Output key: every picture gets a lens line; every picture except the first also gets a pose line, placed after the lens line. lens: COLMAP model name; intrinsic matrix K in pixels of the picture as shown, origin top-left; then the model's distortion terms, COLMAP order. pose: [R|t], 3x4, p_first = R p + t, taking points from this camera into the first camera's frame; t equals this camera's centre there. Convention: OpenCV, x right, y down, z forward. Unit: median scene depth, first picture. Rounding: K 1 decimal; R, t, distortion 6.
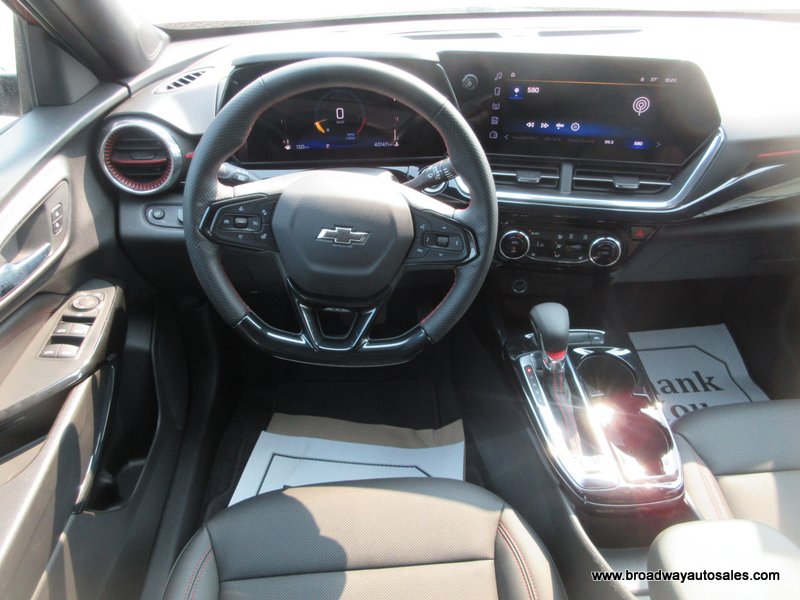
lens RADIAL K [[637.3, 0, 400.0], [0, 637.3, 300.0], [0, 0, 1]] dist [0.007479, 0.088836]
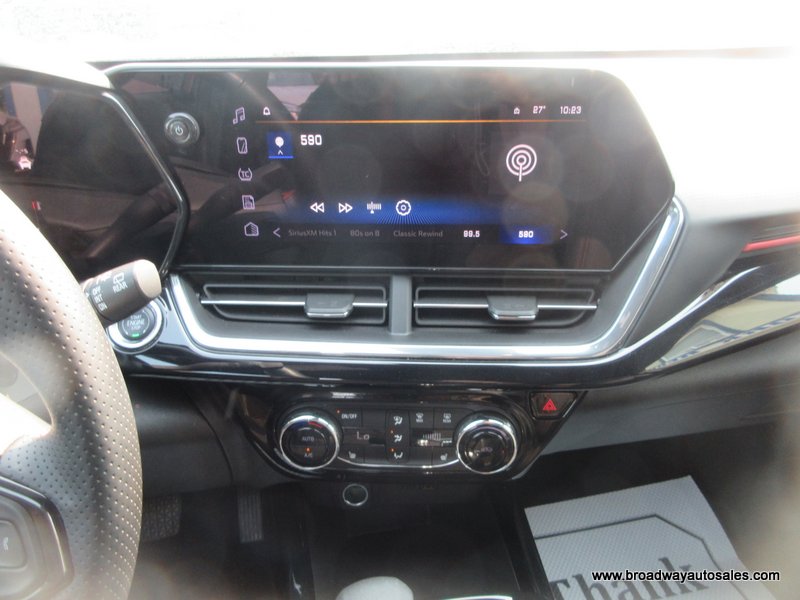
lens RADIAL K [[637.3, 0, 400.0], [0, 637.3, 300.0], [0, 0, 1]] dist [0.007479, 0.088836]
pose [[0.993224, -0.058423, 0.100463, 0.209243], [0.072630, 0.986888, -0.144145, -0.121294], [-0.090724, 0.150465, 0.984444, 0.494851]]
